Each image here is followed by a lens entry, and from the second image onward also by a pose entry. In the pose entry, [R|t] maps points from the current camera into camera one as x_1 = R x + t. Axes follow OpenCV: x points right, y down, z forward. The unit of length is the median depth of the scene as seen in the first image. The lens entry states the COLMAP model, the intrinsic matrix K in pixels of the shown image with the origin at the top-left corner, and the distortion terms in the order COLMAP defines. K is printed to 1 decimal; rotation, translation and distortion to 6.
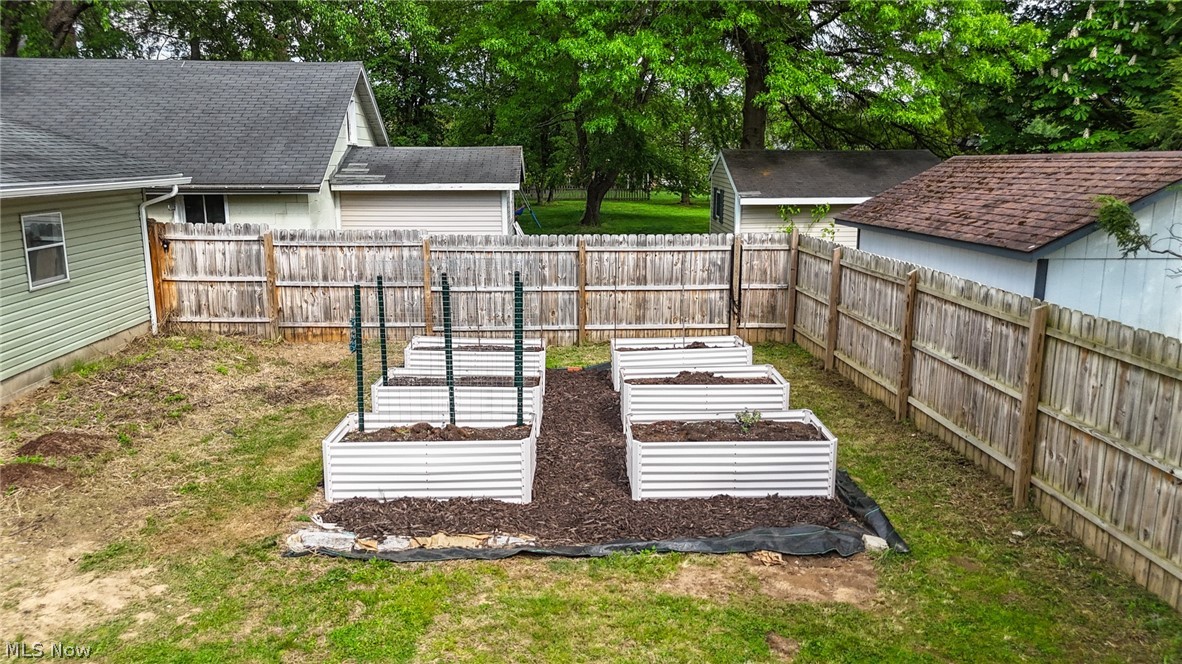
lens RADIAL K [[869.9, 0, 591.0], [0, 869.9, 332.0], [0, 0, 1]] dist [0.097927, -0.117113]
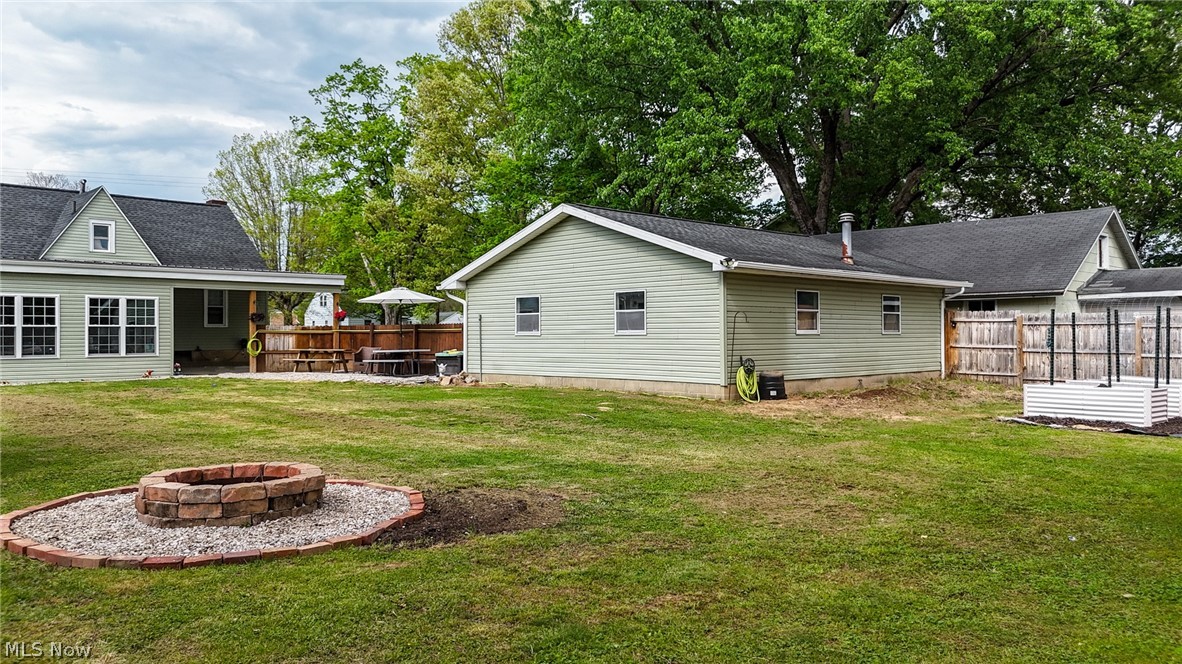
lens RADIAL K [[869.9, 0, 591.0], [0, 869.9, 332.0], [0, 0, 1]] dist [0.097927, -0.117113]
pose [[0.666022, -0.008926, -0.745879, 0.276049], [-0.140330, 0.980575, -0.137040, 0.224730], [0.732613, 0.195940, 0.651832, -0.528739]]
